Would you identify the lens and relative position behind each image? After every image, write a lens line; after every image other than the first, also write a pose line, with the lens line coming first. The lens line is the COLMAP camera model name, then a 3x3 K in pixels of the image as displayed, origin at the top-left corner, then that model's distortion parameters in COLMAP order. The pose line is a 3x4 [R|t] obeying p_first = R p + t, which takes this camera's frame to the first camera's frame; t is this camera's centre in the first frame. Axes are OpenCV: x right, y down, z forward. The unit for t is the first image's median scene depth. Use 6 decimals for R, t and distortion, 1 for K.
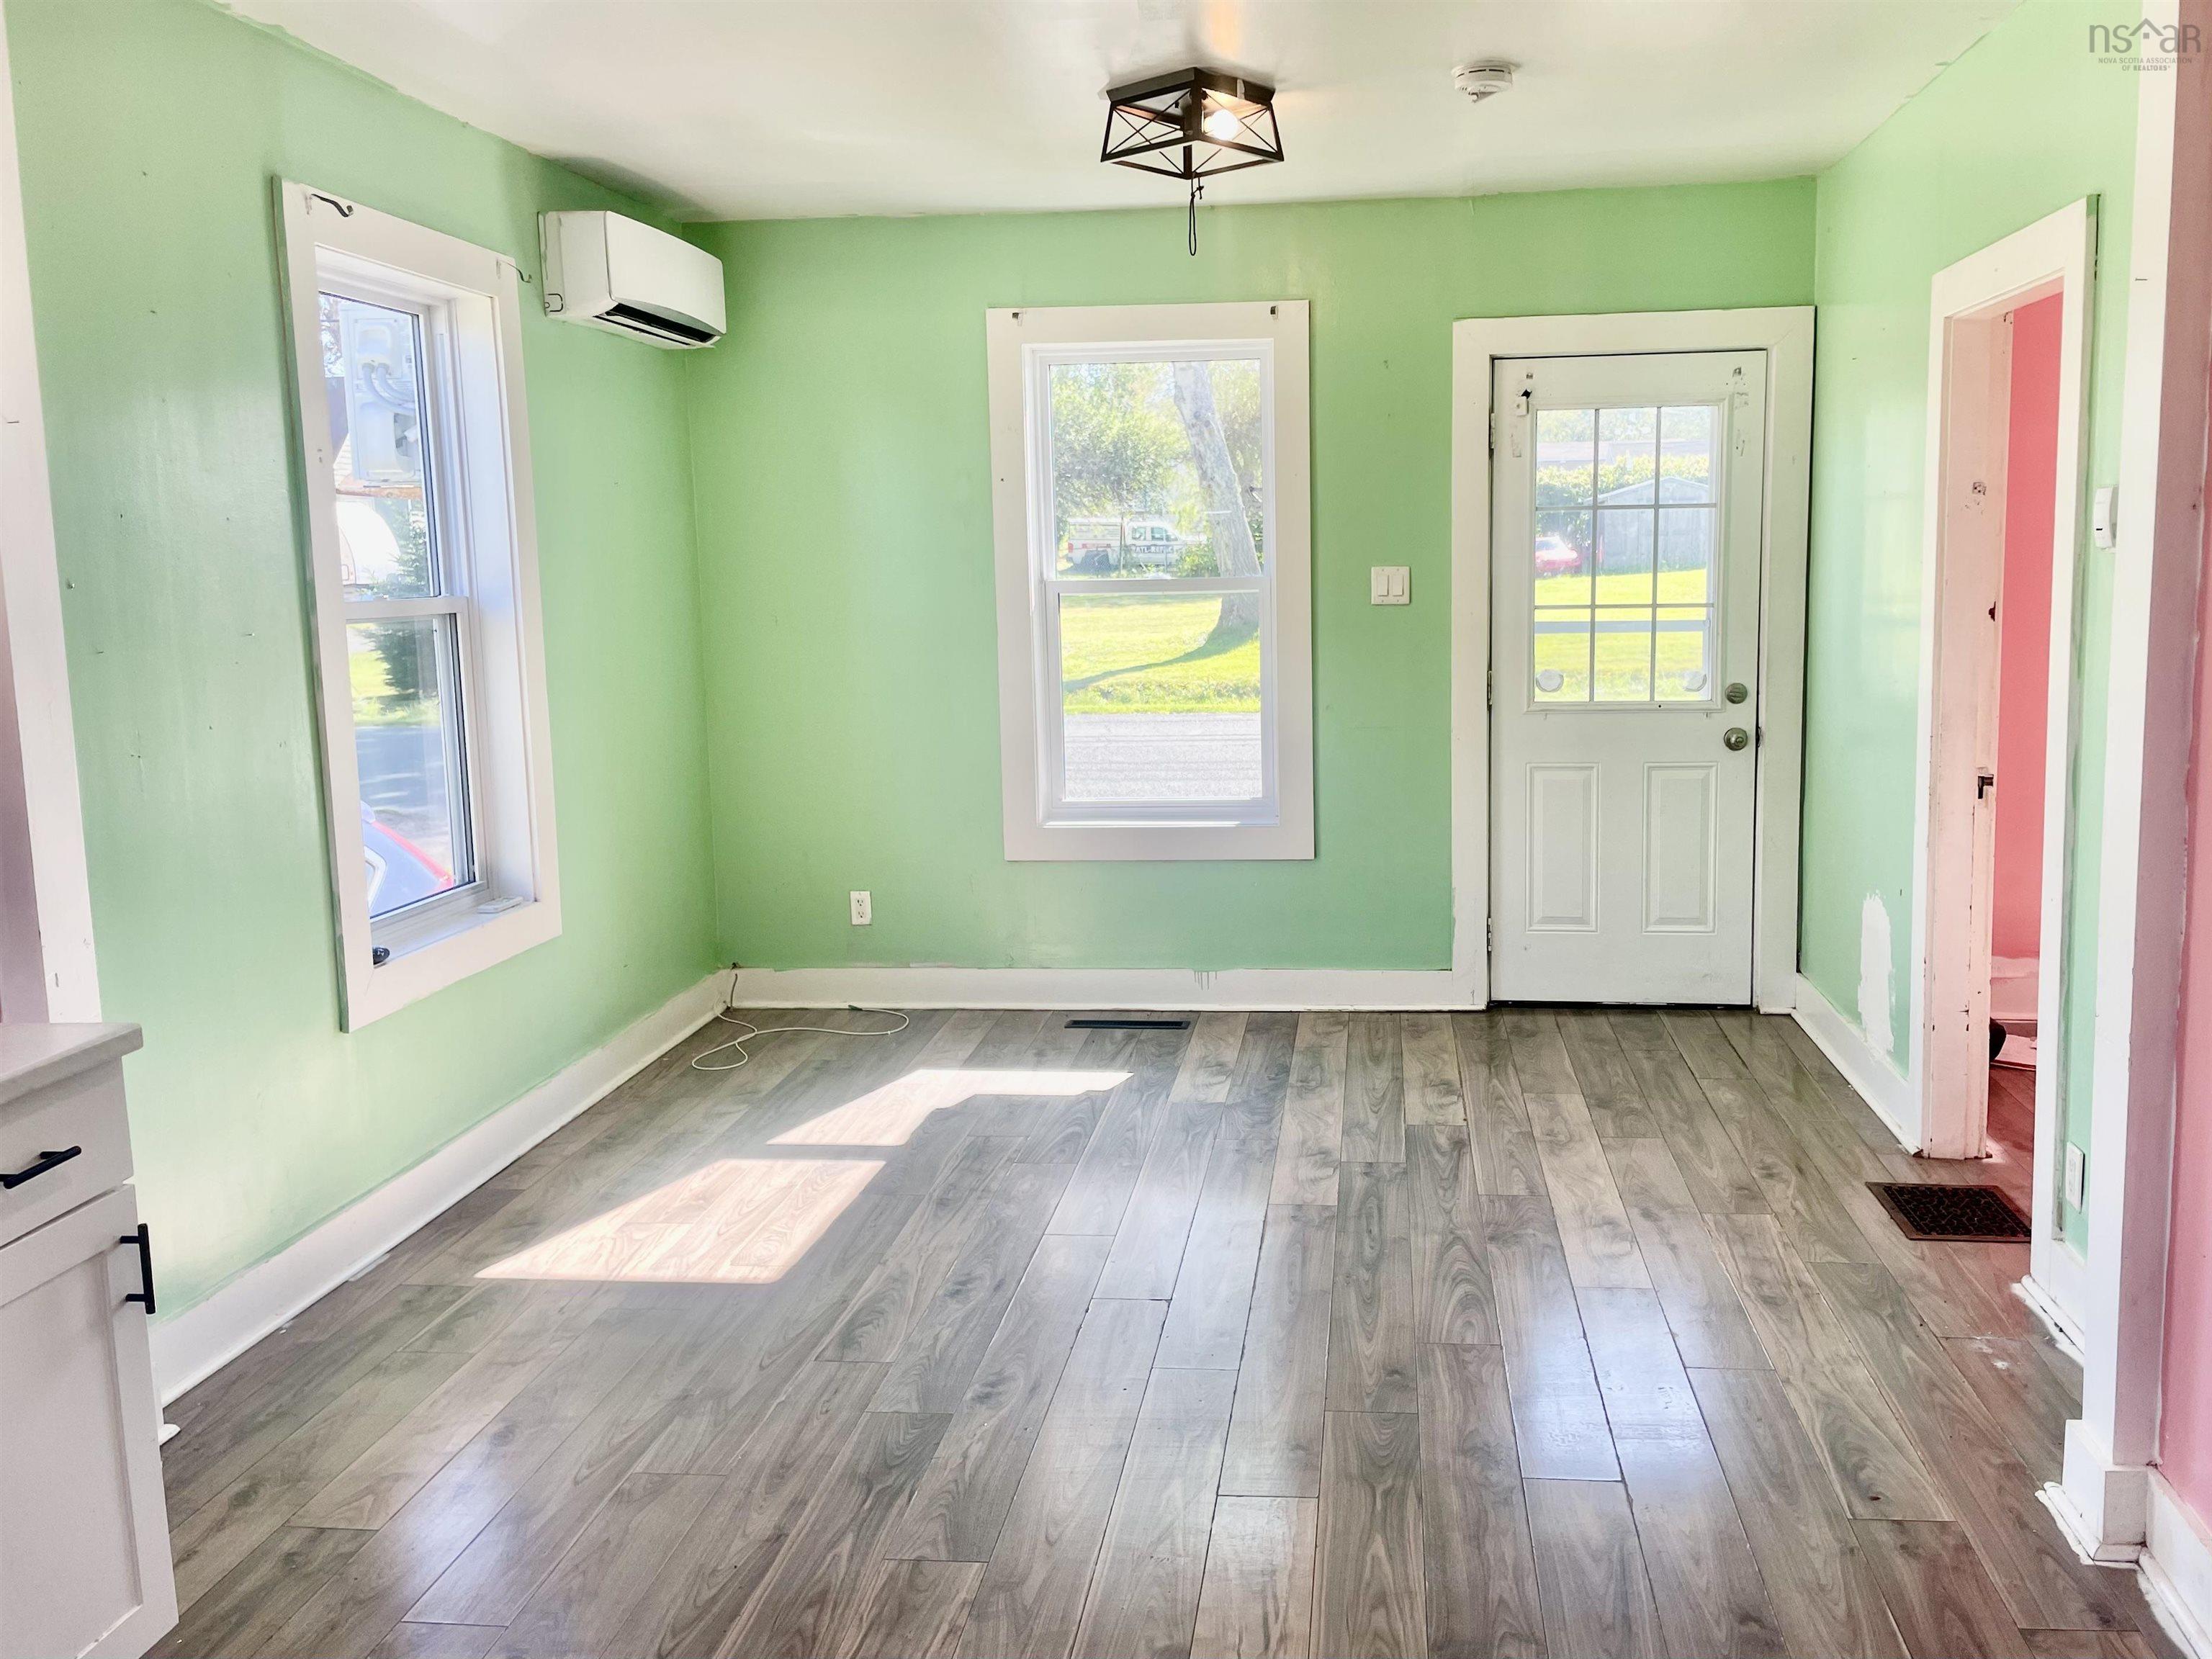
lens RADIAL K [[1820.9, 0, 1185.8], [0, 1820.9, 781.9], [0, 0, 1]] dist [0.095484, -0.090089]
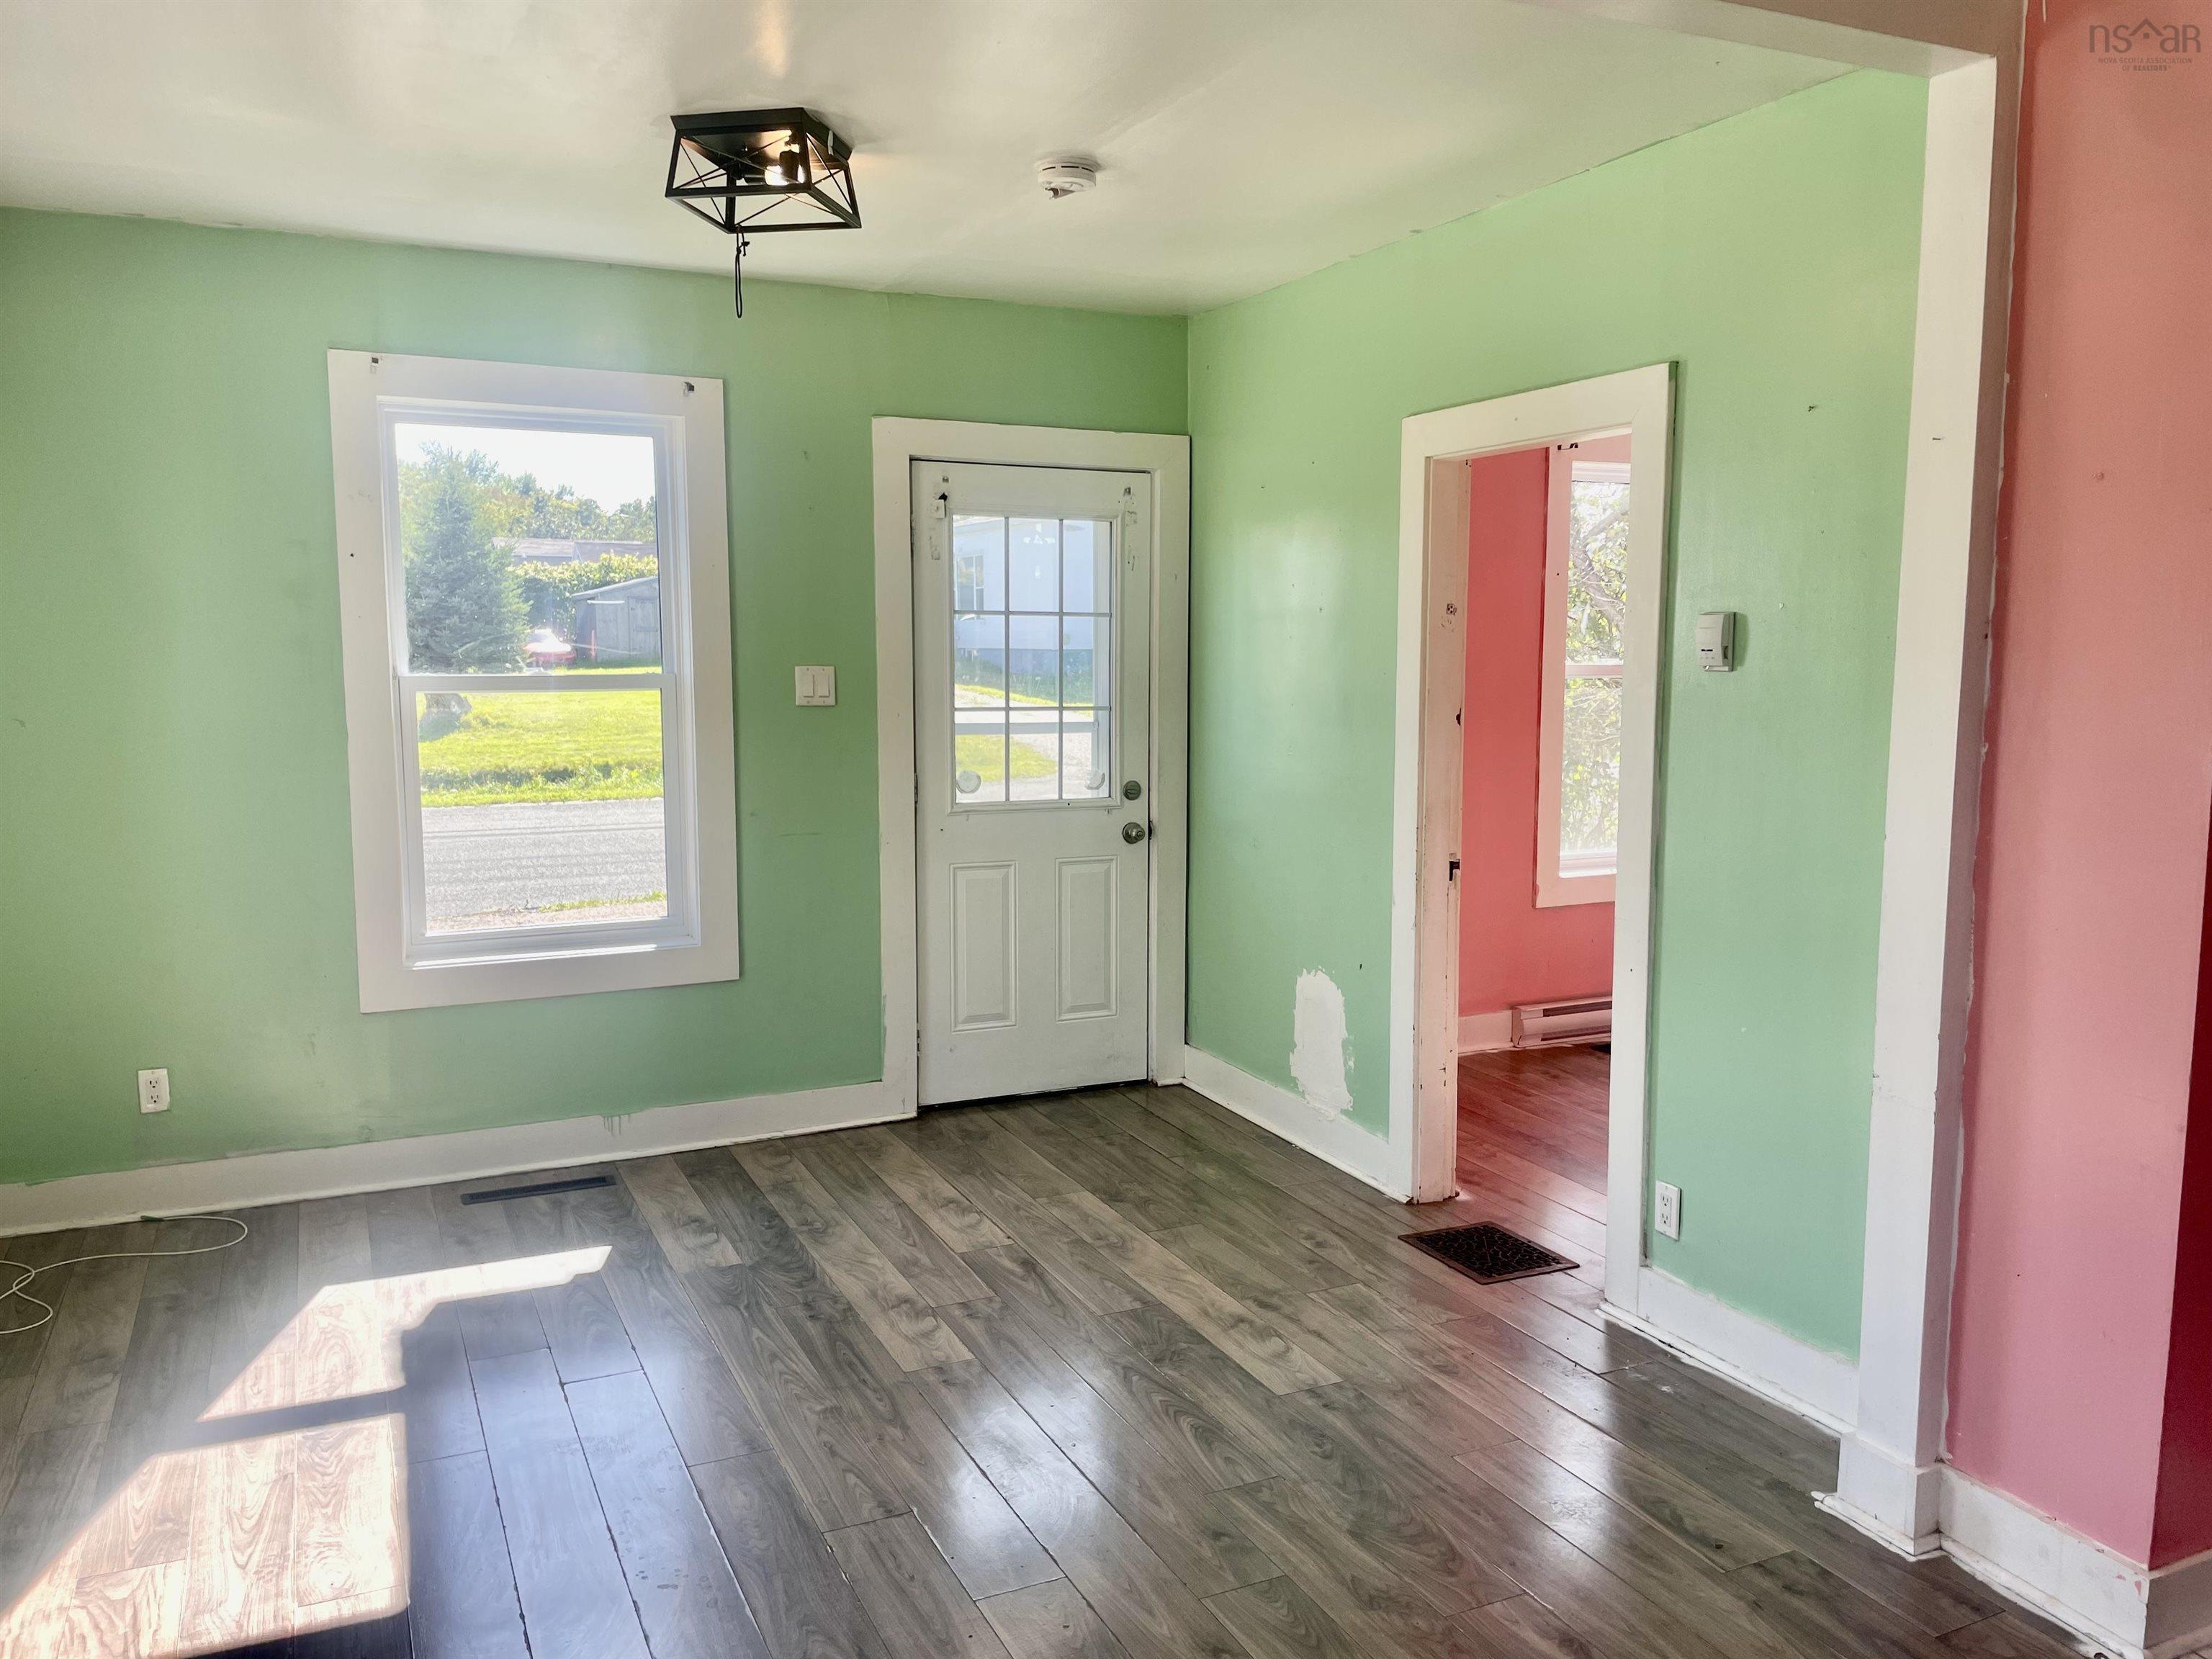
lens RADIAL K [[1694.7, 0, 1126.8], [0, 1694.7, 827.2], [0, 0, 1]] dist [0.095974, -0.123651]
pose [[0.855474, -0.038440, 0.516417, -0.226789], [0.048418, 0.998810, -0.005860, -0.022327], [-0.515577, 0.030017, 0.856317, 0.165904]]
